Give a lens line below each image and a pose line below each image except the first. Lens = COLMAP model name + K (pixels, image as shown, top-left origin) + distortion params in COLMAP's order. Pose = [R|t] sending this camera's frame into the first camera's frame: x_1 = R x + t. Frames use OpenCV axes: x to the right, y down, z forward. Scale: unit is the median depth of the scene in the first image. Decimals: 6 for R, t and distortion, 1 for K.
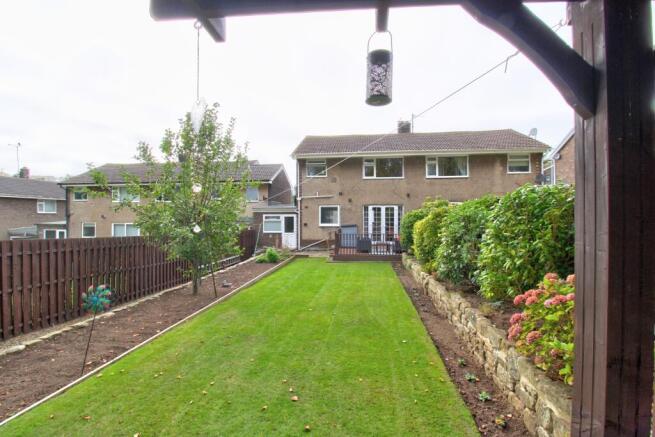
lens RADIAL K [[304.3, 0, 329.1], [0, 304.3, 212.0], [0, 0, 1]] dist [0.000794, -0.013421]
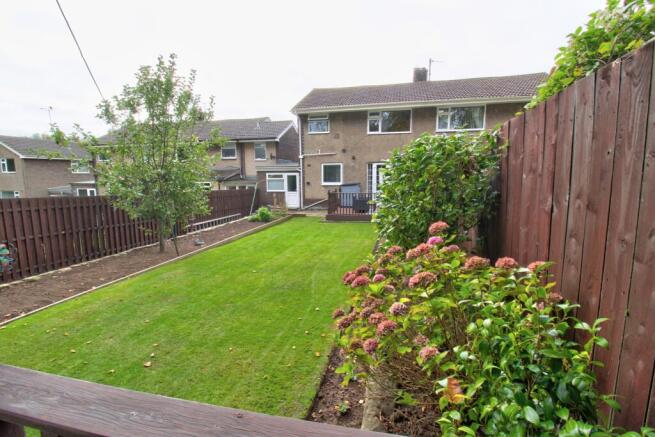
lens RADIAL K [[304.3, 0, 329.1], [0, 304.3, 212.0], [0, 0, 1]] dist [0.000794, -0.013421]
pose [[0.993190, 0.009931, -0.116078, 0.107010], [0.005926, 0.990764, 0.135467, 0.000456], [0.116351, -0.135232, 0.983959, 0.033355]]
